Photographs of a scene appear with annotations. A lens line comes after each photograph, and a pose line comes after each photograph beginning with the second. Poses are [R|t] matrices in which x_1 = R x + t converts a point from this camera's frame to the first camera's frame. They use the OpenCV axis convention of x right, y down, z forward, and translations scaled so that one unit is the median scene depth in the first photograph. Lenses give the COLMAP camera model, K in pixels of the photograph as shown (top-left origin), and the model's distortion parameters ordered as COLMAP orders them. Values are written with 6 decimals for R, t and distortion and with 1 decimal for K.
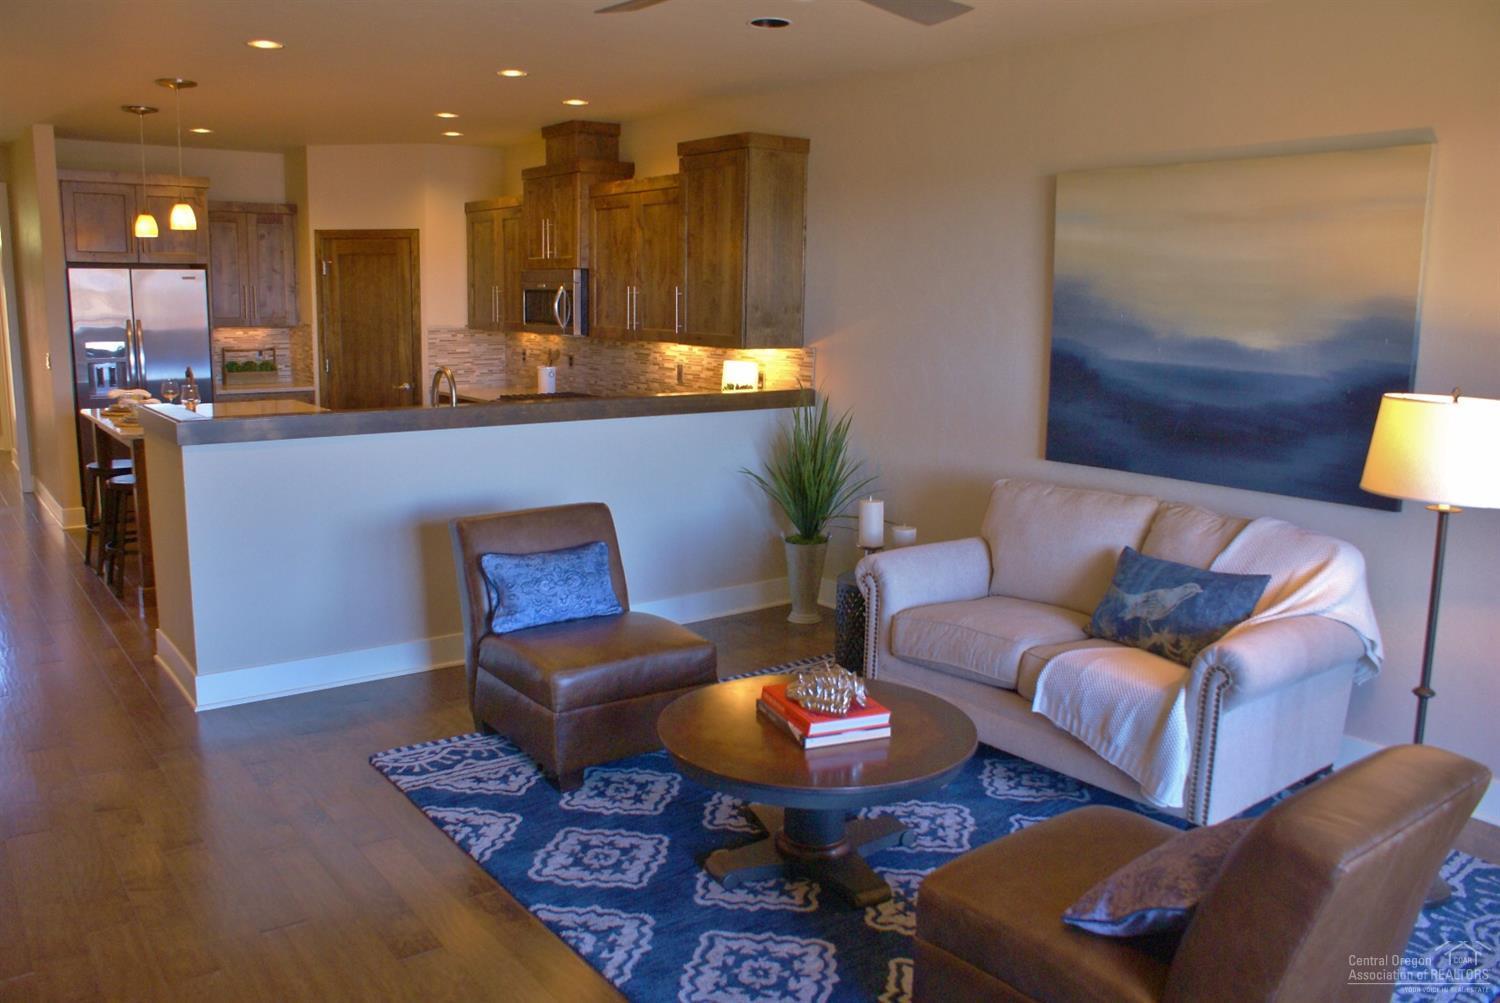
lens RADIAL K [[1166.0, 0, 750.0], [0, 1166.0, 501.5], [0, 0, 1]] dist [-0.144033, 0.109532]
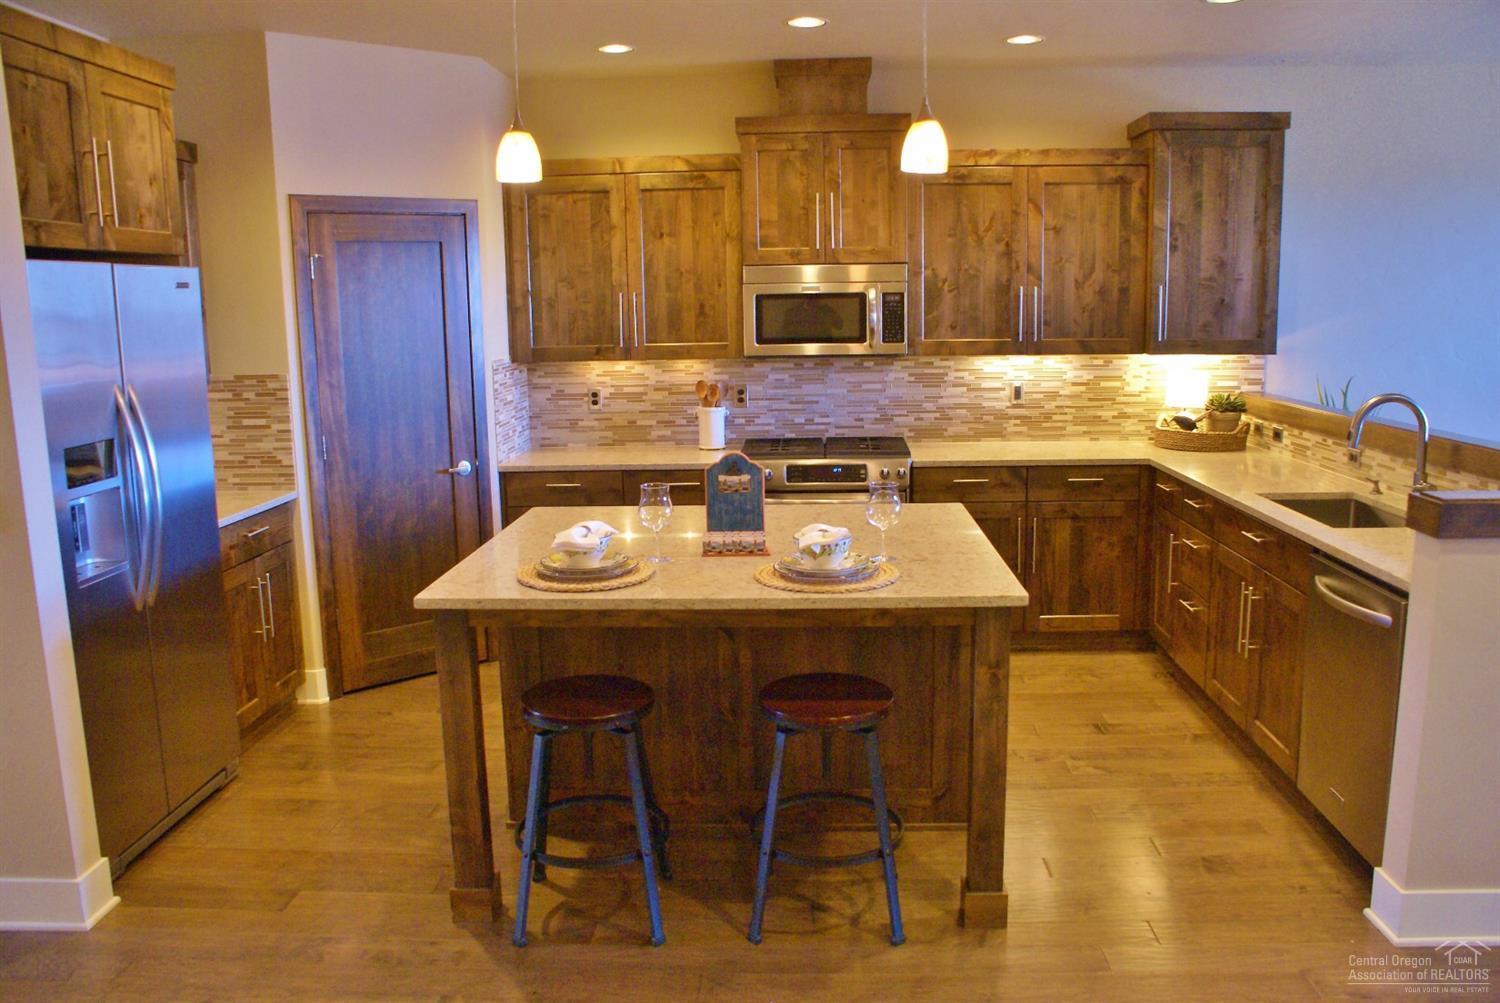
lens RADIAL K [[1166.0, 0, 750.0], [0, 1166.0, 501.5], [0, 0, 1]] dist [-0.144033, 0.109532]
pose [[0.633871, -0.158974, 0.756925, -0.770346], [0.164407, 0.983978, 0.068981, -0.117095], [-0.755763, 0.080719, 0.649851, 0.597480]]
